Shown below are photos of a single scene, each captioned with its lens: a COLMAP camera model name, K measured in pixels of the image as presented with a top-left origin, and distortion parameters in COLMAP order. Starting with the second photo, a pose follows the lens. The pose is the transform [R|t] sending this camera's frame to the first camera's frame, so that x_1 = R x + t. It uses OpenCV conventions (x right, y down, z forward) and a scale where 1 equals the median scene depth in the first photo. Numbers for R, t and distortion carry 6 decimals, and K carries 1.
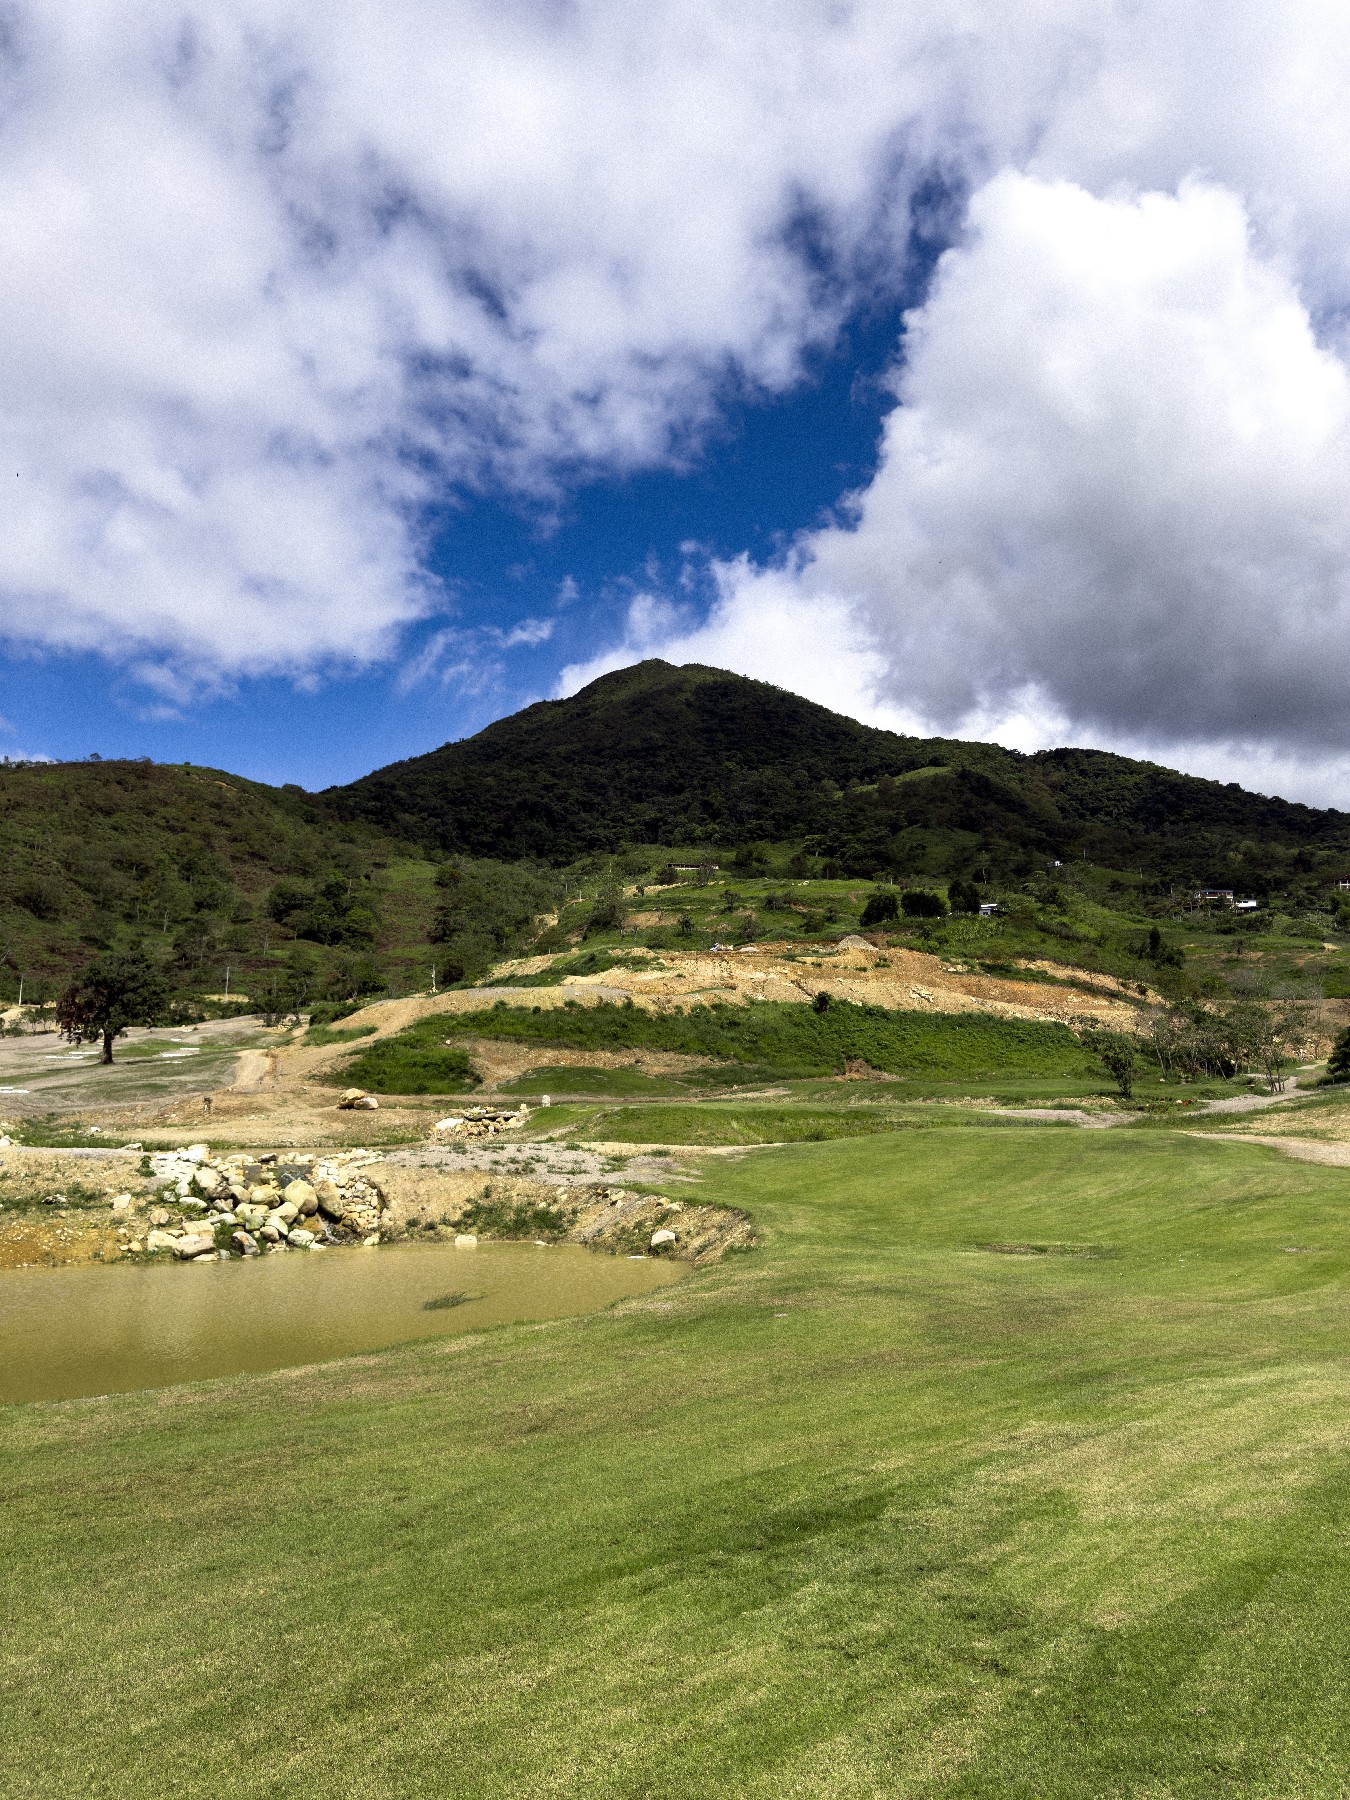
lens RADIAL K [[1259.9, 0, 675.0], [0, 1259.9, 900.0], [0, 0, 1]] dist [0.088194, -0.139738]
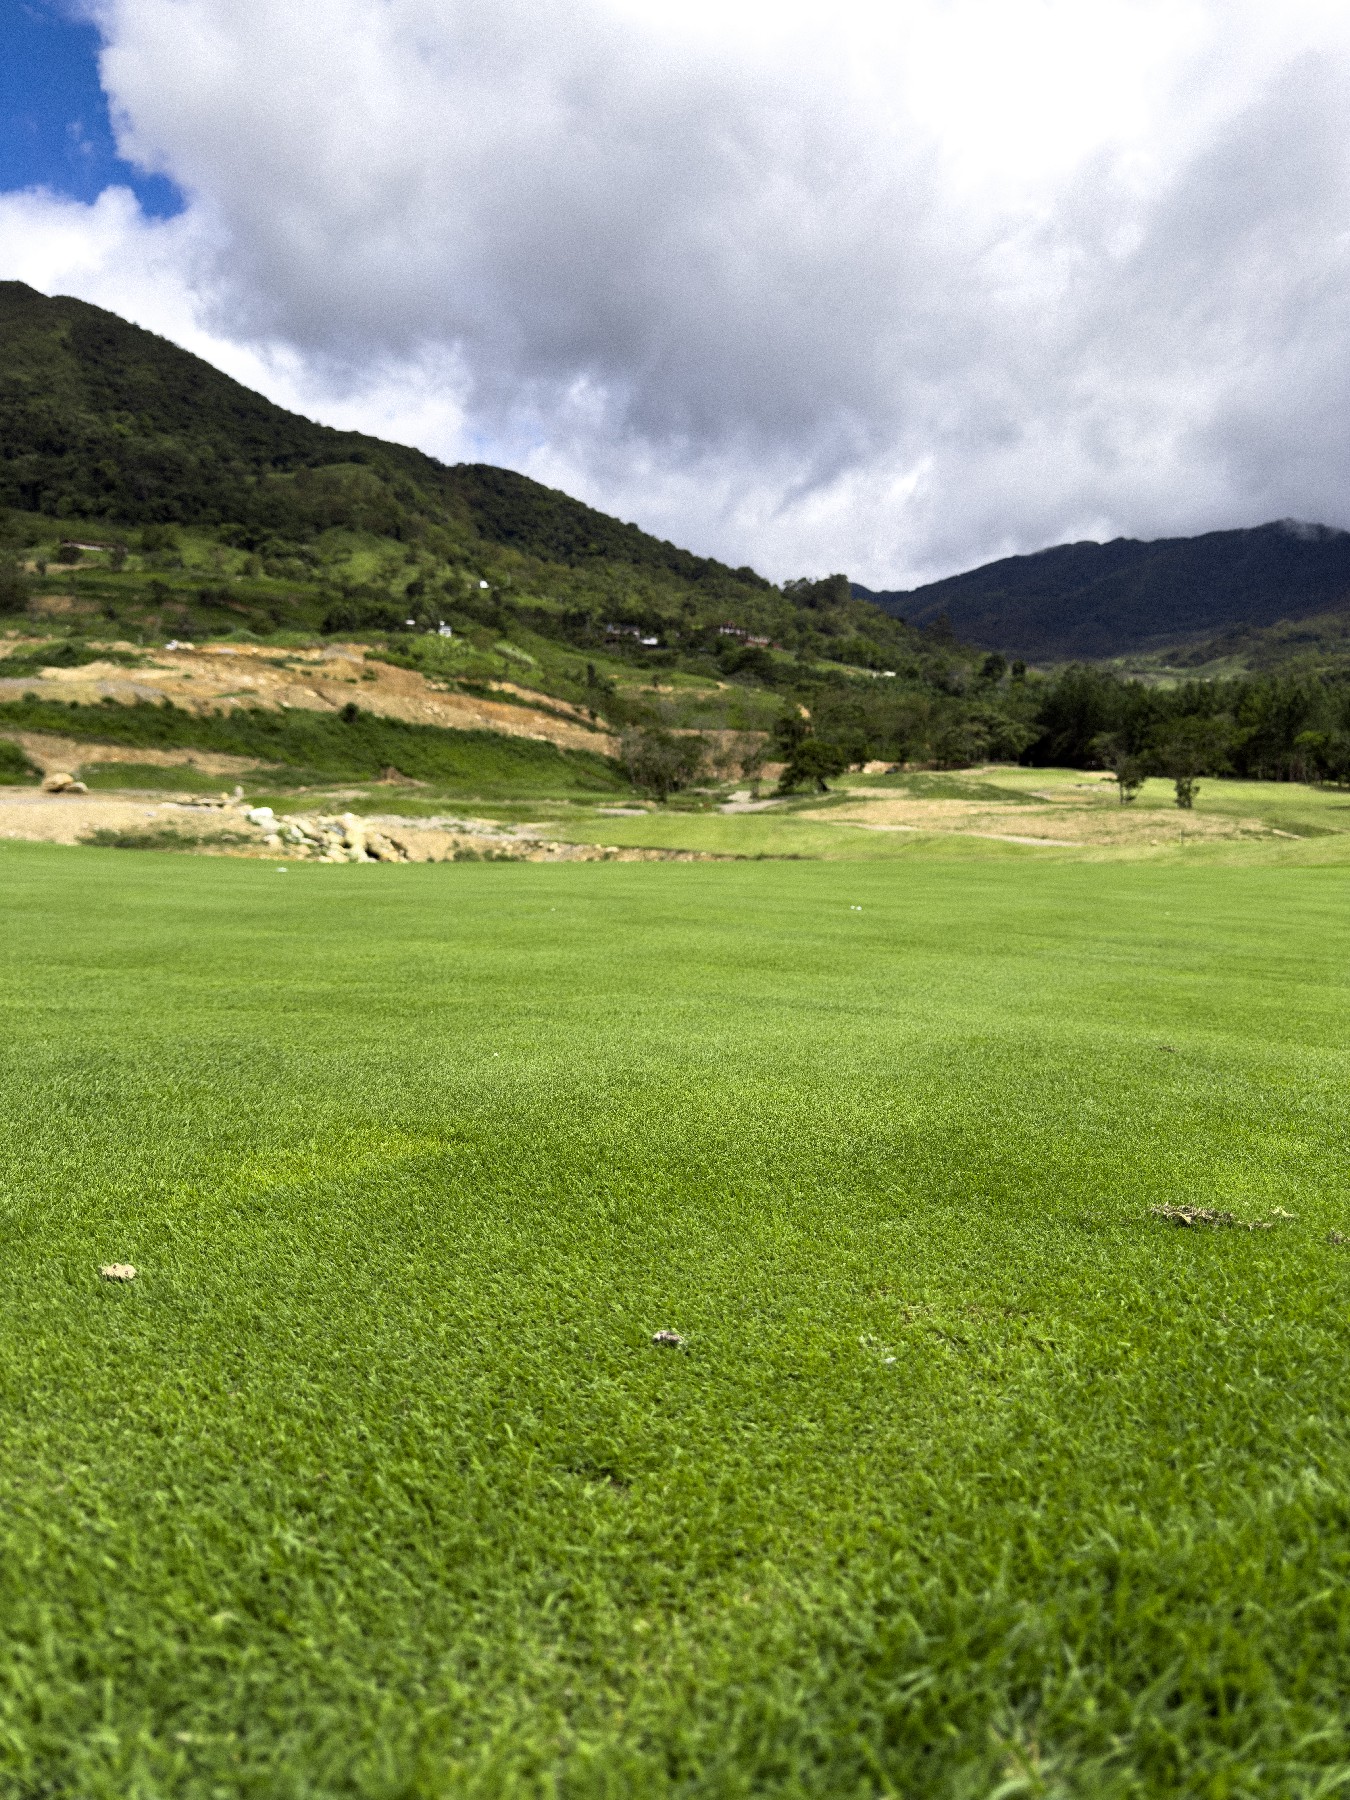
lens RADIAL K [[1259.9, 0, 675.0], [0, 1259.9, 900.0], [0, 0, 1]] dist [0.088194, -0.139738]
pose [[0.889771, -0.013026, 0.456221, -0.094394], [-0.089898, 0.975009, 0.203167, -0.005678], [-0.447466, -0.221785, 0.866363, -0.068611]]
